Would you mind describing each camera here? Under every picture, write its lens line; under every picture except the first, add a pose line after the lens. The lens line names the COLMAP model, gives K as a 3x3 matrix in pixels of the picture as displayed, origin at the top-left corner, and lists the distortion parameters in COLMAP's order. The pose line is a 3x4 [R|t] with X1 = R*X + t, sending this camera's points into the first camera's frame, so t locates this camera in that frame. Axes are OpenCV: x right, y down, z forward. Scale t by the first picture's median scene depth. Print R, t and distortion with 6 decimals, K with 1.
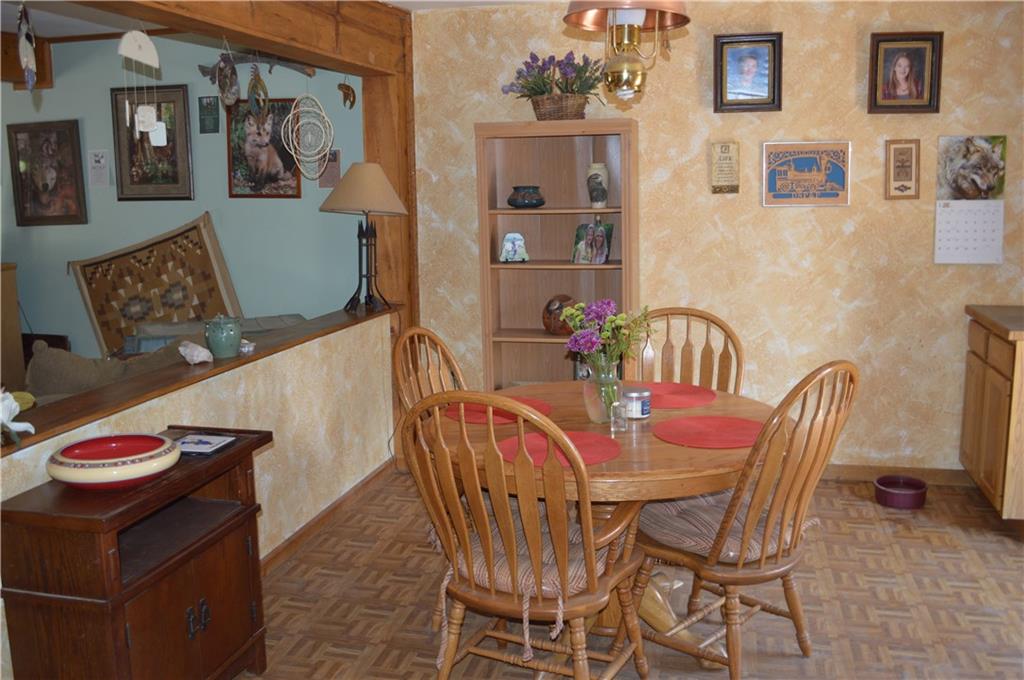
lens RADIAL K [[926.7, 0, 513.4], [0, 926.7, 335.5], [0, 0, 1]] dist [-0.053146, 0.000000]
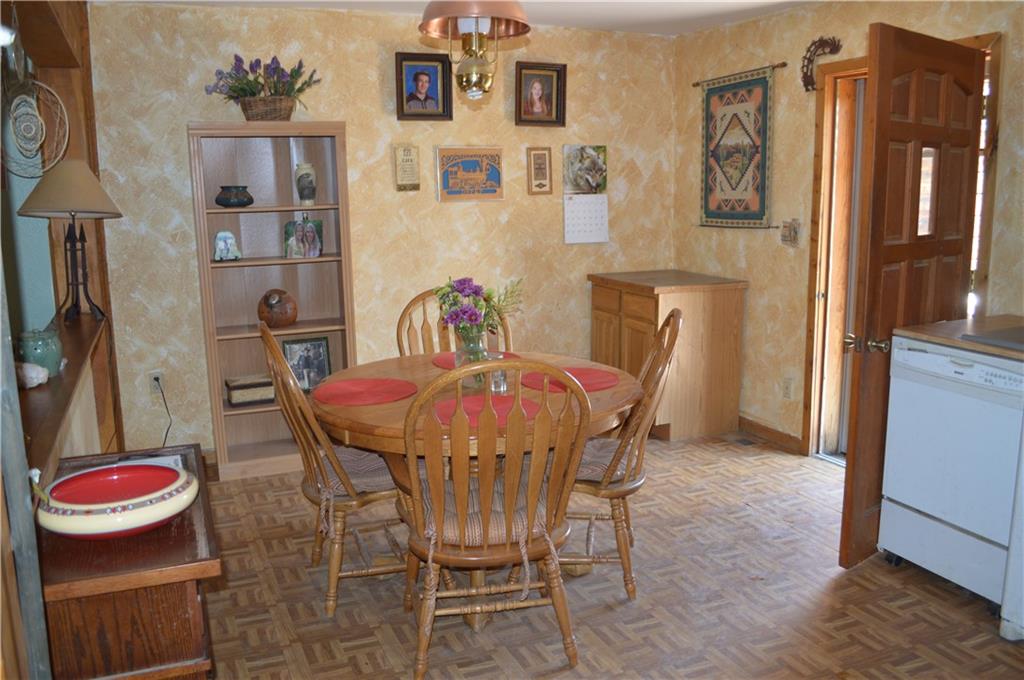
lens RADIAL K [[810.1, 0, 513.1], [0, 810.1, 341.1], [0, 0, 1]] dist [-0.079775, 0.015002]
pose [[0.812825, -0.105958, 0.572791, -0.265962], [0.097790, 0.994183, 0.045140, -0.000631], [-0.574242, 0.019322, 0.818458, 0.107092]]
